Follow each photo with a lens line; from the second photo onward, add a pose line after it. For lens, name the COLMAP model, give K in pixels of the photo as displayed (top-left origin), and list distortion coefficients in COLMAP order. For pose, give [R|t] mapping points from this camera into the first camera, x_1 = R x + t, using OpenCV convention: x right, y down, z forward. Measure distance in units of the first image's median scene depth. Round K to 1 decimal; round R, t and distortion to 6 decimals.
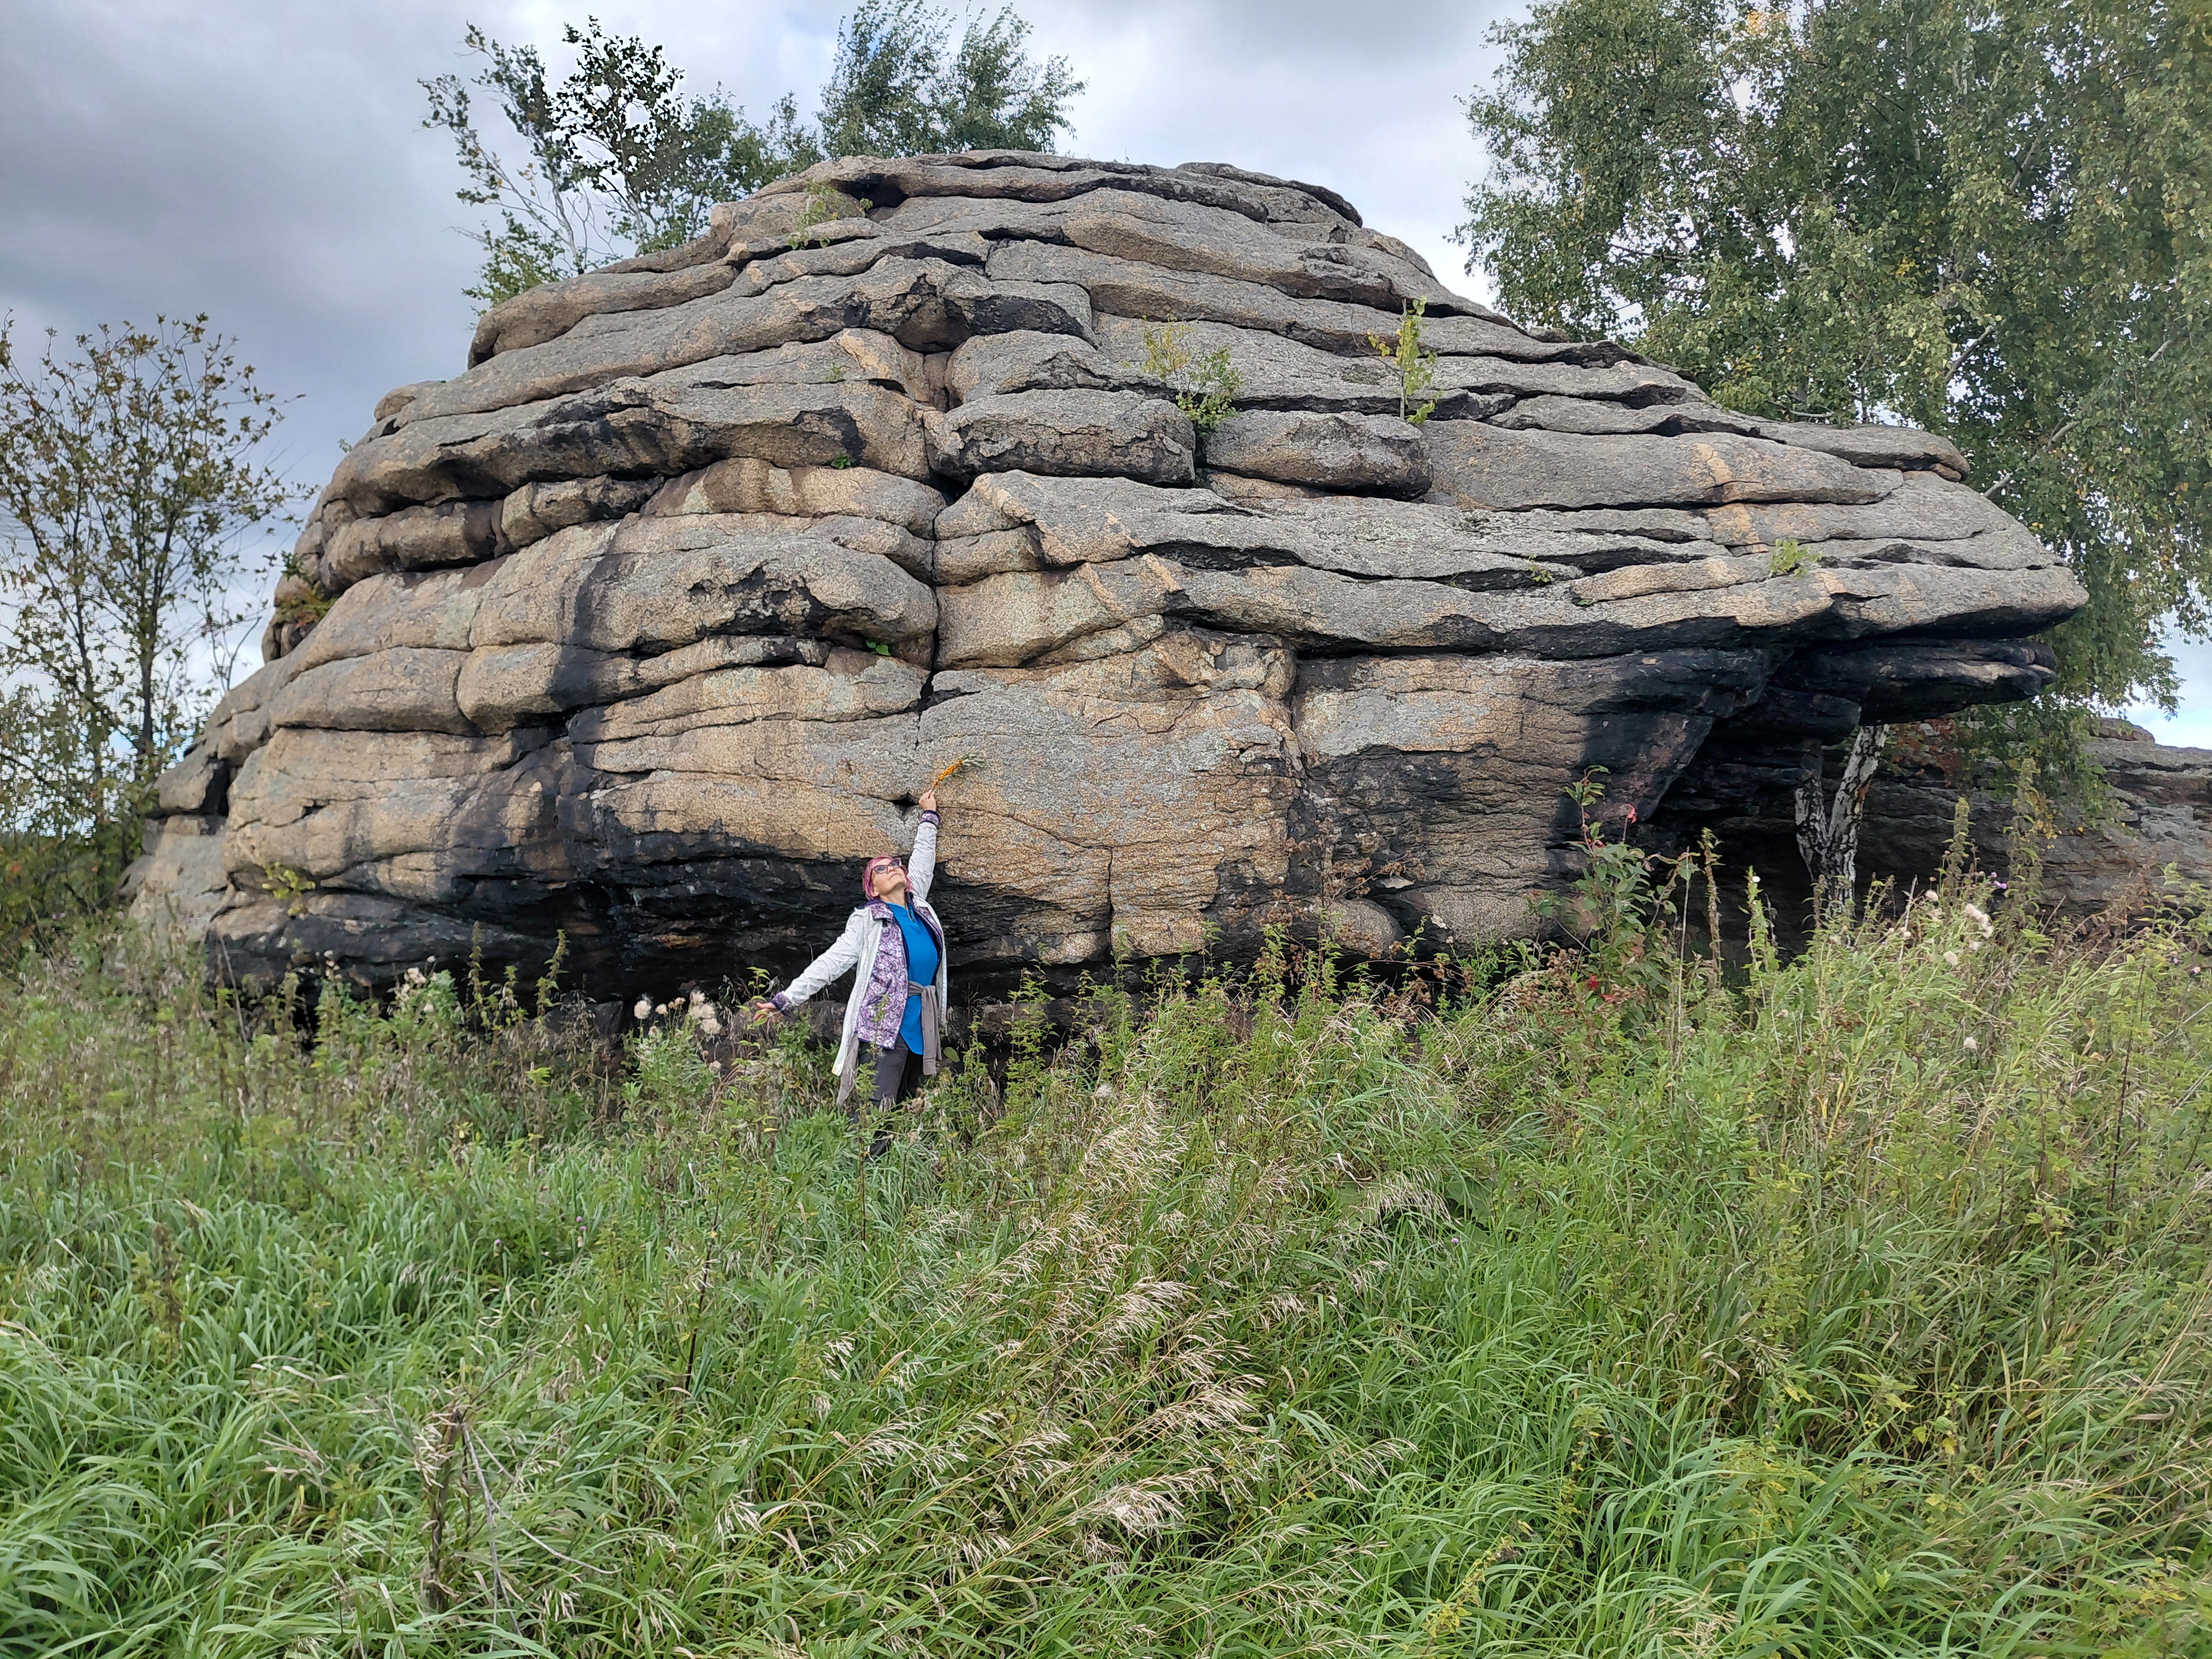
lens RADIAL K [[1616.0, 0, 1102.3], [0, 1616.0, 821.0], [0, 0, 1]] dist [0.181661, -0.411817]
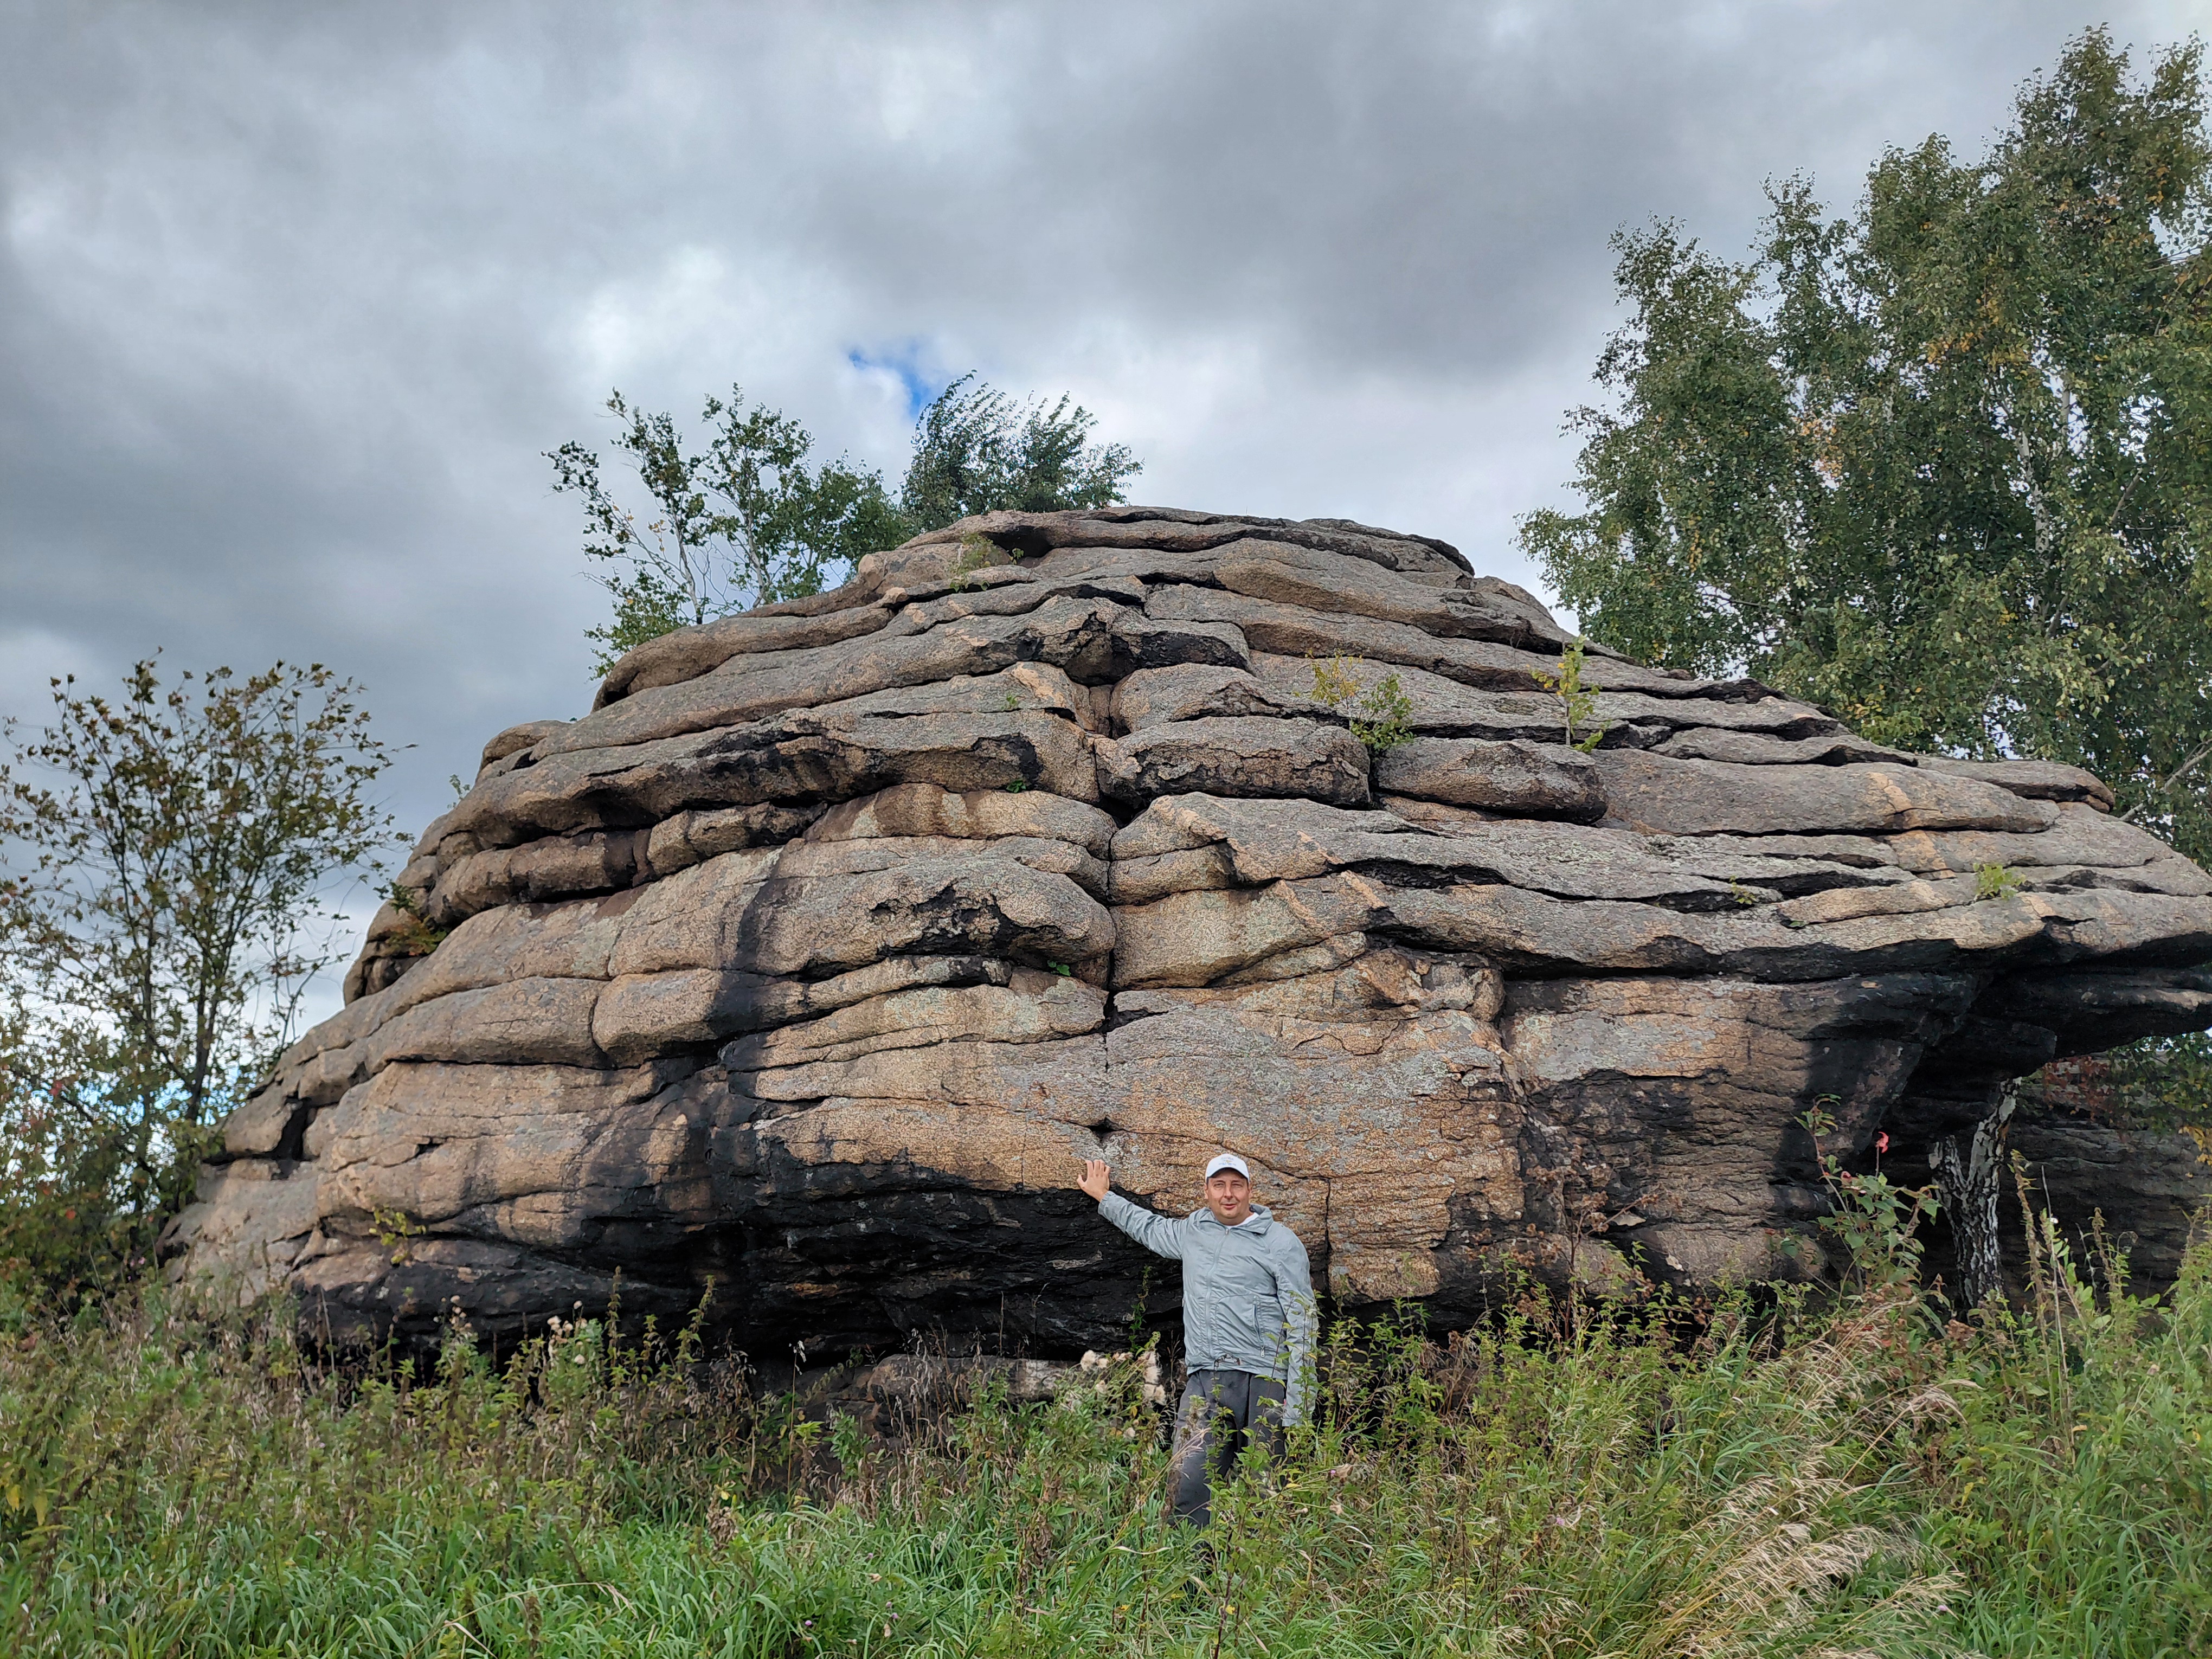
lens RADIAL K [[1616.0, 0, 1102.3], [0, 1616.0, 821.0], [0, 0, 1]] dist [0.181661, -0.411817]
pose [[0.999858, 0.002520, 0.016667, -0.121131], [0.001099, 0.976909, -0.213652, 0.013887], [-0.016820, 0.213639, 0.976768, 0.031027]]
